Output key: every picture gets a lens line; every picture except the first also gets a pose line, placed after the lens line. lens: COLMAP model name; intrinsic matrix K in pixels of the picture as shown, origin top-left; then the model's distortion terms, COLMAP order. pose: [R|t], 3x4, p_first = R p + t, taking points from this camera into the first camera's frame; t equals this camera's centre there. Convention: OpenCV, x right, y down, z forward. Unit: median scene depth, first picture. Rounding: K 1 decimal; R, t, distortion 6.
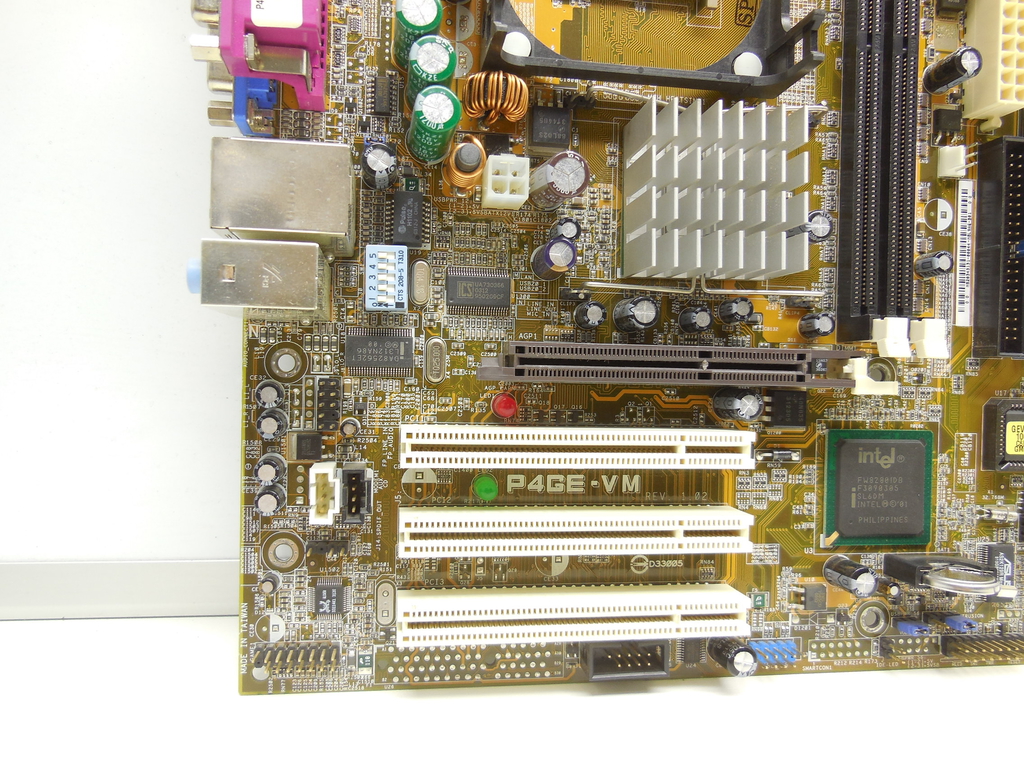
lens RADIAL K [[762.8, 0, 512.0], [0, 762.8, 384.0], [0, 0, 1]] dist [-0.015930, 0.000655]
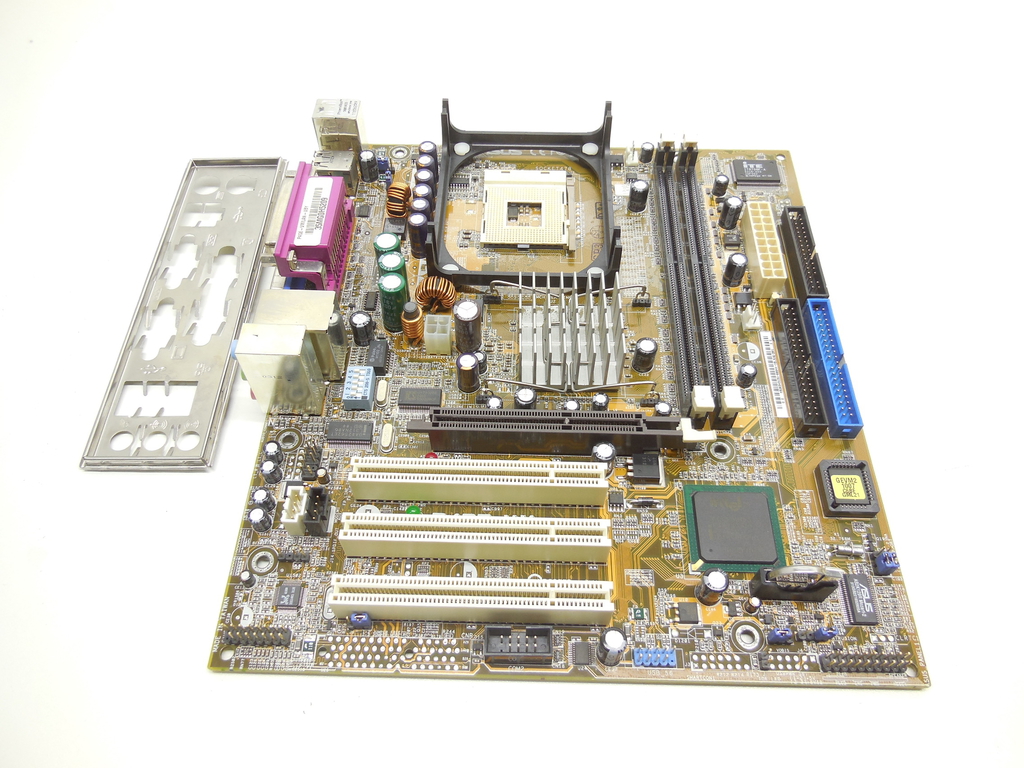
lens RADIAL K [[762.8, 0, 512.0], [0, 762.8, 384.0], [0, 0, 1]] dist [-0.015930, 0.000655]
pose [[0.989587, -0.077660, -0.121186, 0.311373], [-0.005641, 0.820380, -0.571792, 0.696163], [0.143824, 0.566521, 0.811399, -0.205765]]
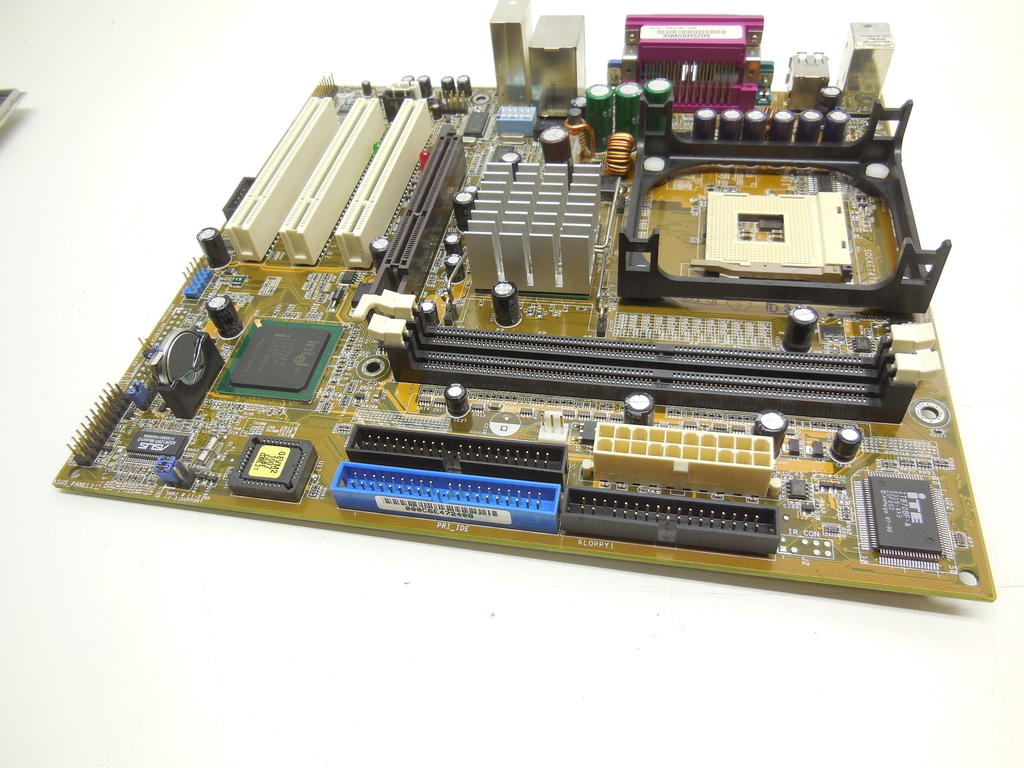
lens RADIAL K [[762.8, 0, 512.0], [0, 762.8, 384.0], [0, 0, 1]] dist [-0.015930, 0.000655]
pose [[-0.174526, 0.661395, -0.729450, 1.370421], [-0.983124, -0.075783, 0.166507, -0.428936], [0.054848, 0.746199, 0.663459, 0.294435]]
